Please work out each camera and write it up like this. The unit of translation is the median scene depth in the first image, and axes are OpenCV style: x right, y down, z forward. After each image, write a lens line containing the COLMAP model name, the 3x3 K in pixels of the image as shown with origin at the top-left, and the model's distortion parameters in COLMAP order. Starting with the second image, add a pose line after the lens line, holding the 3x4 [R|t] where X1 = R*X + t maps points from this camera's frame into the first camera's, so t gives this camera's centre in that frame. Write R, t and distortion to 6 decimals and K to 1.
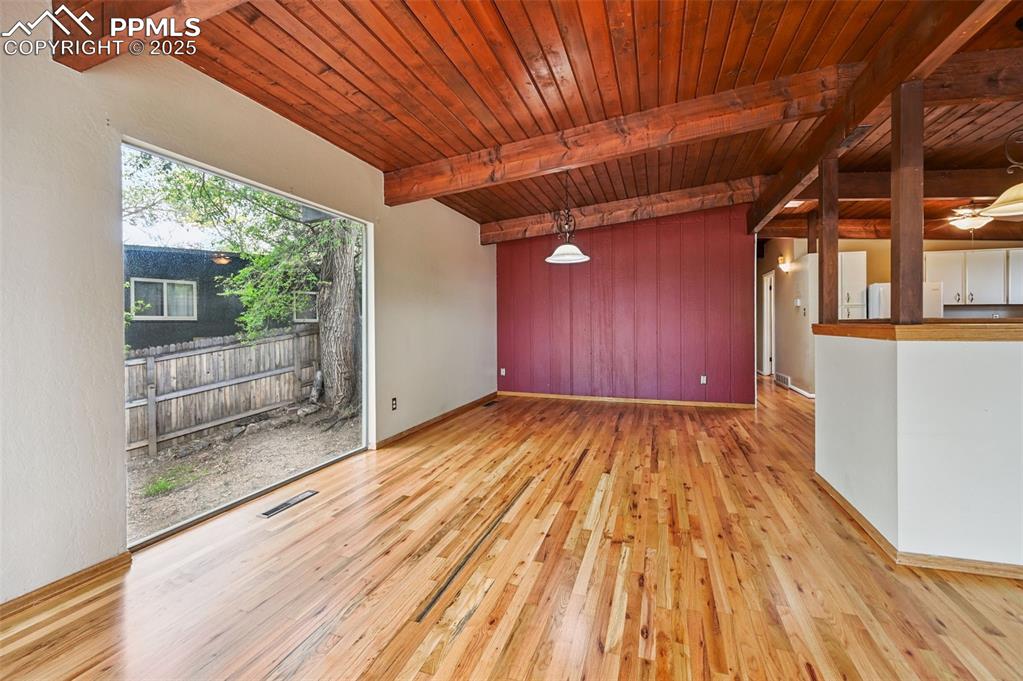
lens RADIAL K [[413.7, 0, 528.0], [0, 413.7, 317.3], [0, 0, 1]] dist [0.001117, -0.000041]
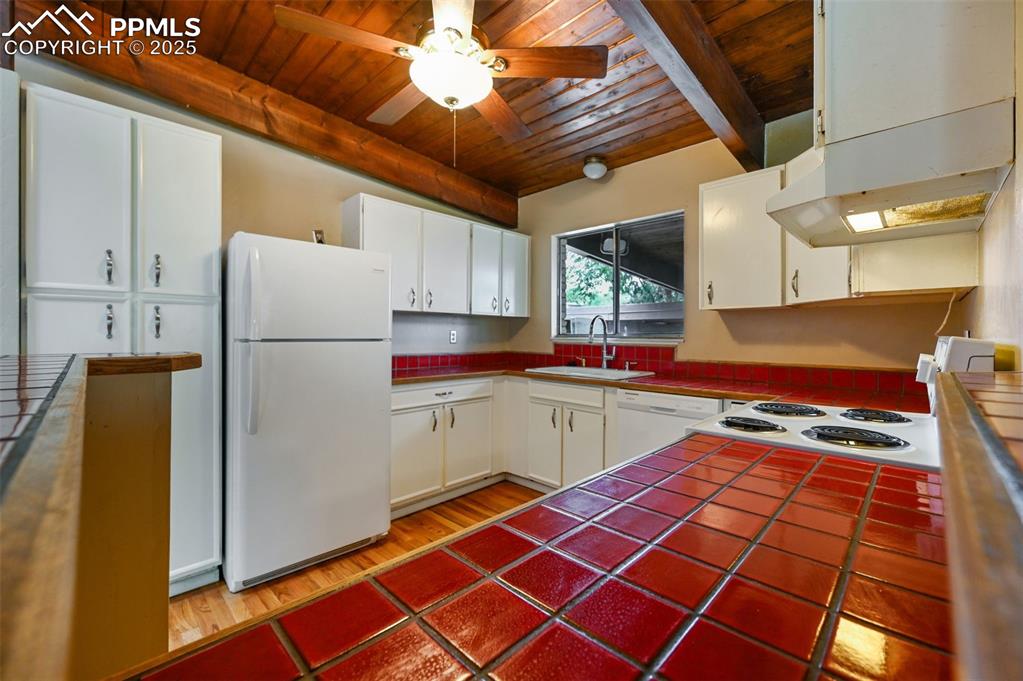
lens RADIAL K [[412.5, 0, 529.0], [0, 412.5, 337.1], [0, 0, 1]] dist [-0.000184, -0.000066]
pose [[0.431742, -0.004168, 0.901988, 1.004170], [-0.017581, 0.999760, 0.013035, -0.012454], [-0.901826, -0.021486, 0.431565, 1.016651]]
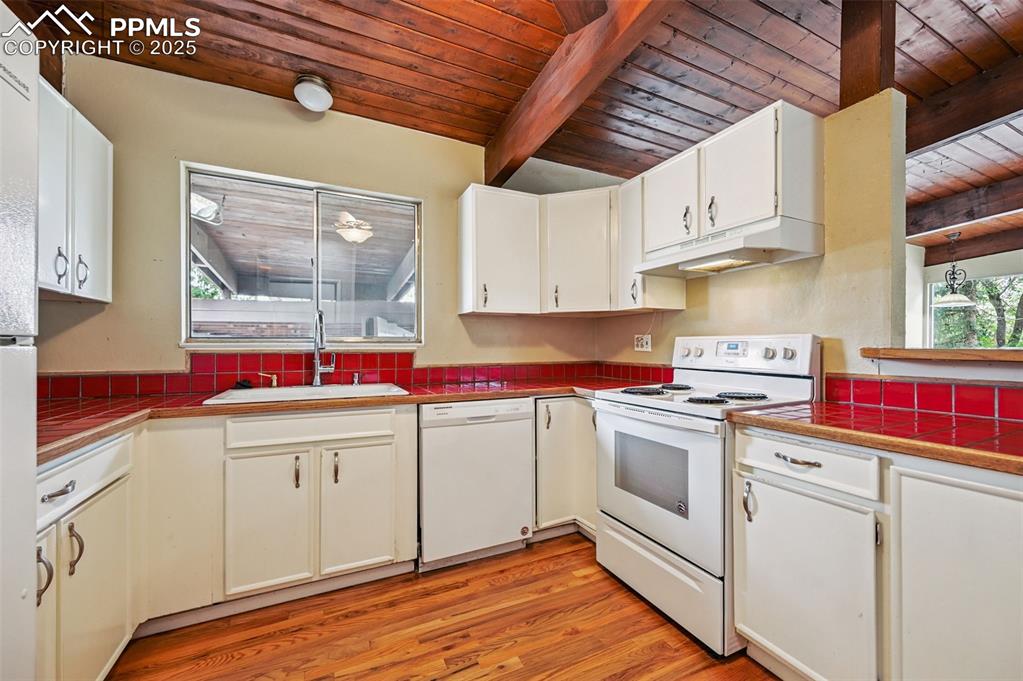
lens RADIAL K [[412.9, 0, 514.7], [0, 412.9, 346.9], [0, 0, 1]] dist [0.000332, -0.000051]
pose [[-0.689919, 0.000896, 0.723886, 1.211826], [-0.006486, 0.999951, -0.007419, 0.007089], [-0.723858, -0.009814, -0.689879, 1.459047]]
